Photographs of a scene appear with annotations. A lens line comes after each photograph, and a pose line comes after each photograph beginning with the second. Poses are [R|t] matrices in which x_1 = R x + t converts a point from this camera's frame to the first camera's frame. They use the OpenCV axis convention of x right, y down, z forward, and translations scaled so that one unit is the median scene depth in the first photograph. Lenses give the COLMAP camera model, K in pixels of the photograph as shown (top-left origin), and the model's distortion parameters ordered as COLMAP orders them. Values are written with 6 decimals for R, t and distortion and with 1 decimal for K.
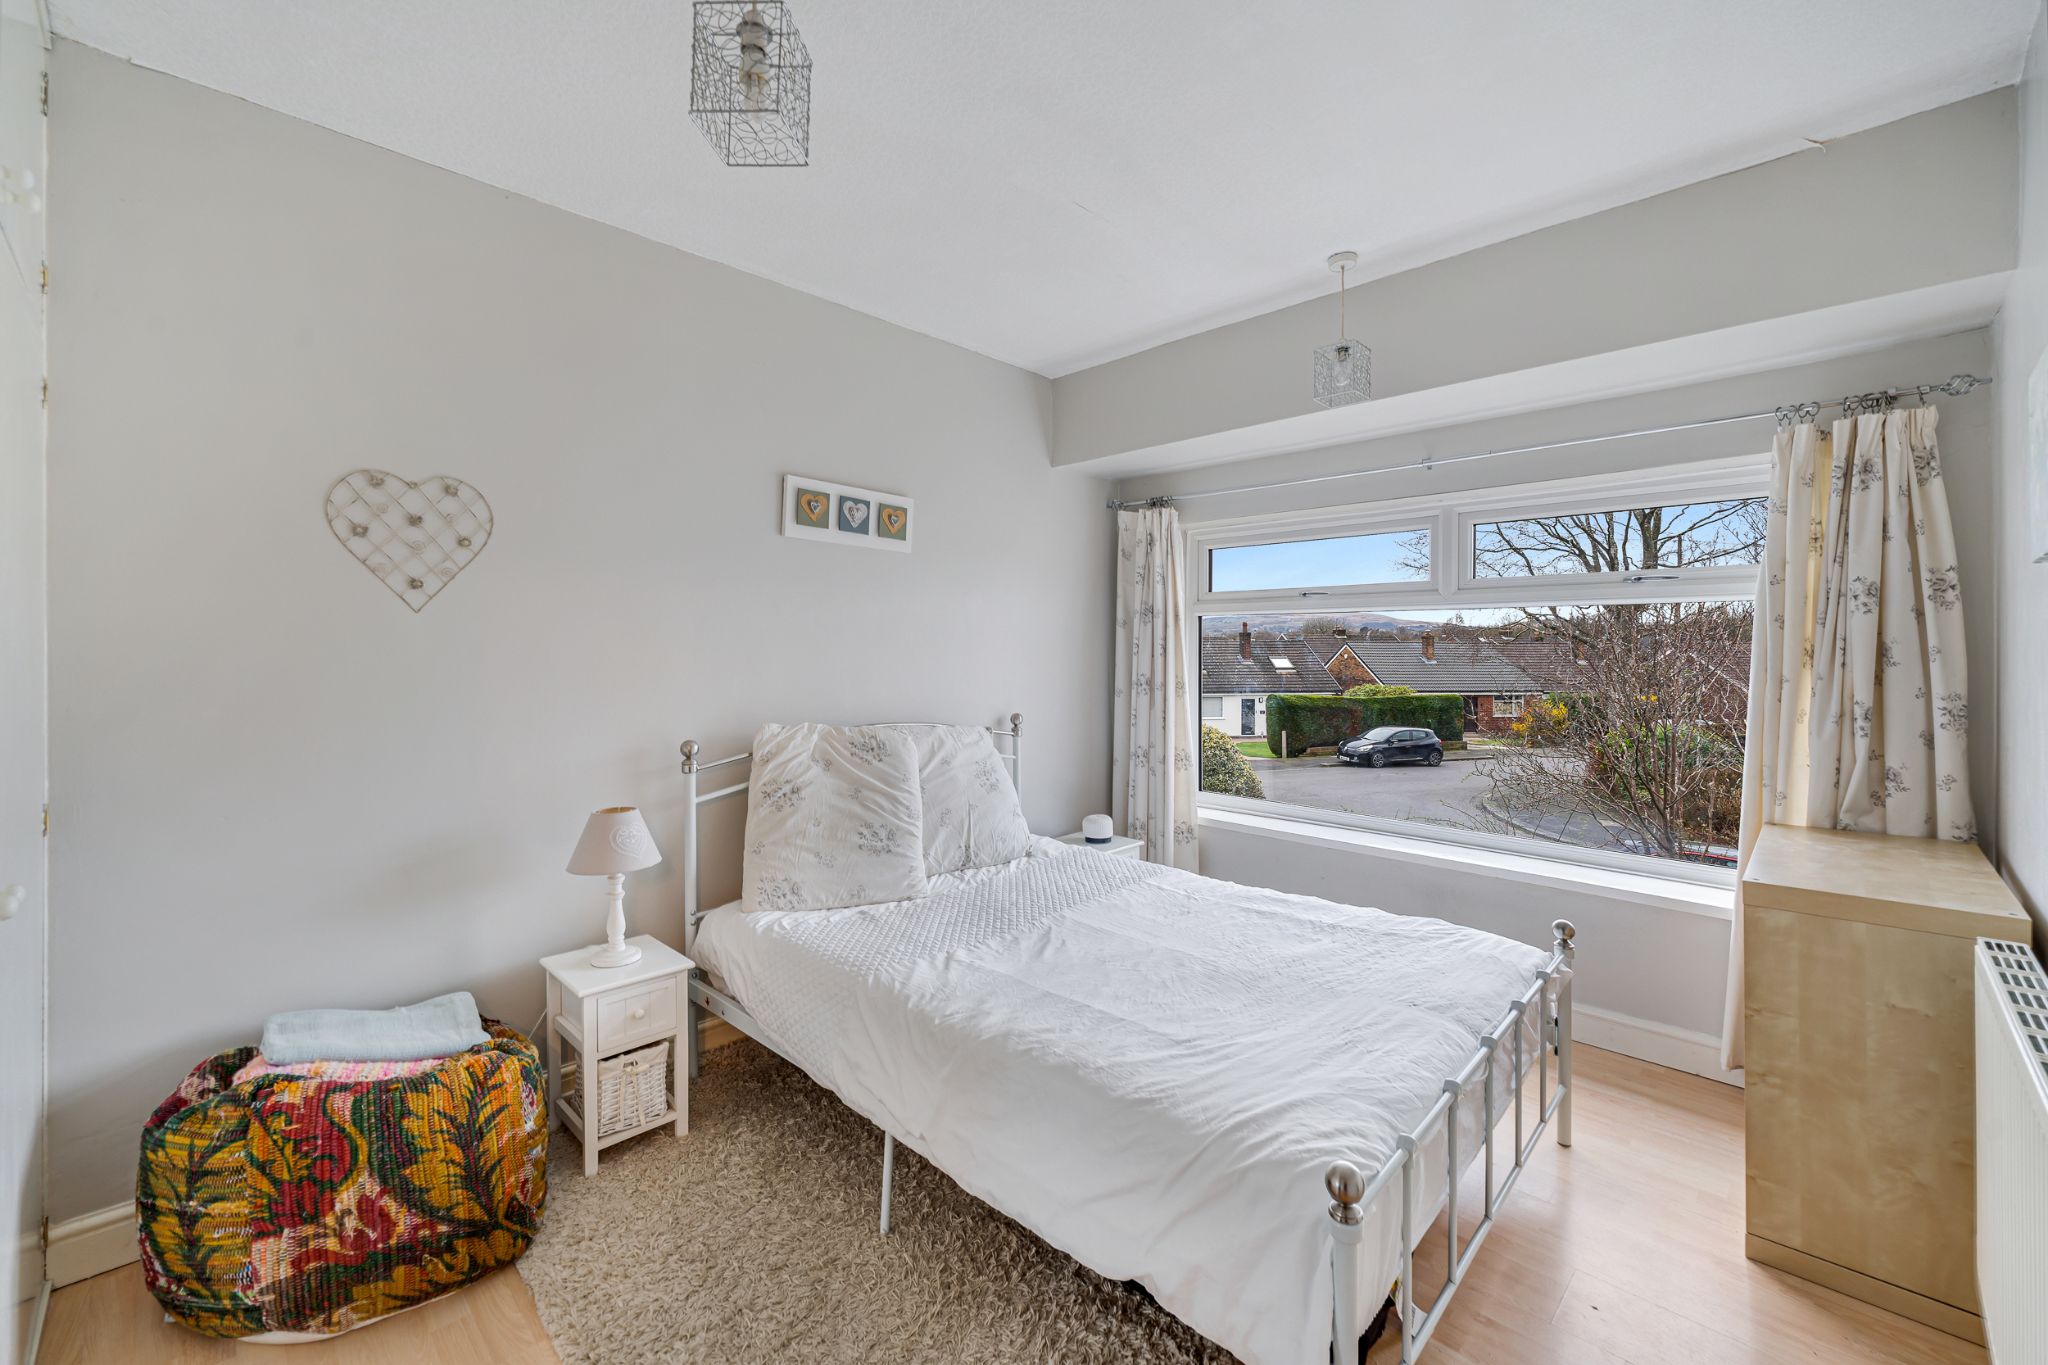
lens RADIAL K [[844.5, 0, 1021.8], [0, 844.5, 662.8], [0, 0, 1]] dist [0.001508, -0.000827]
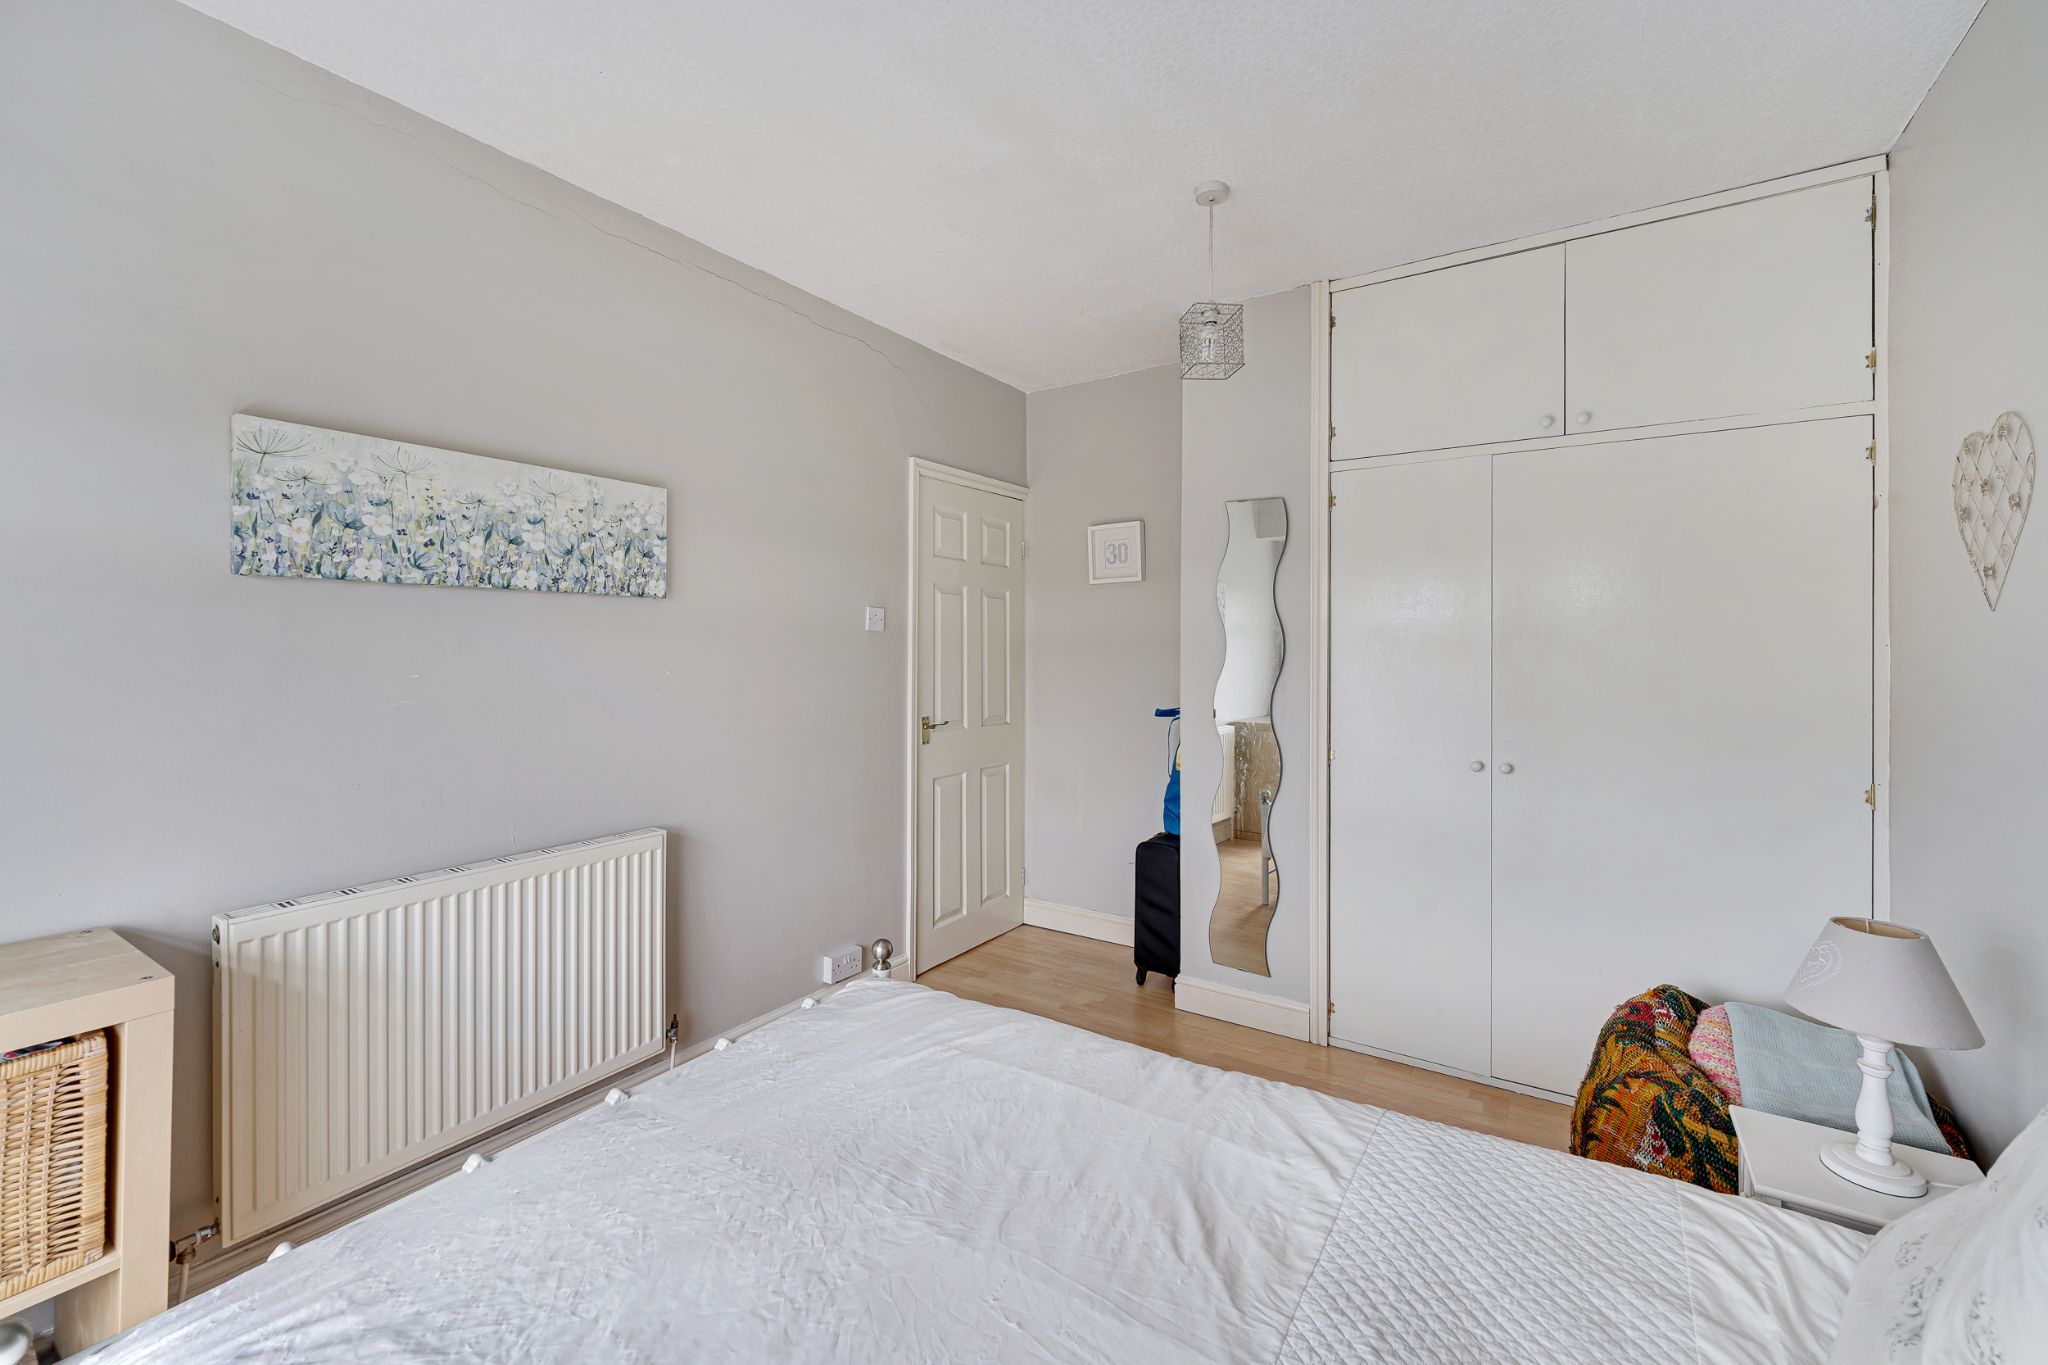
lens RADIAL K [[844.5, 0, 1021.8], [0, 844.5, 662.8], [0, 0, 1]] dist [0.001508, -0.000827]
pose [[-0.980249, -0.005123, -0.197702, 0.247444], [-0.006974, 0.999938, 0.008665, -0.015794], [0.197646, 0.009872, -0.980224, 1.522197]]
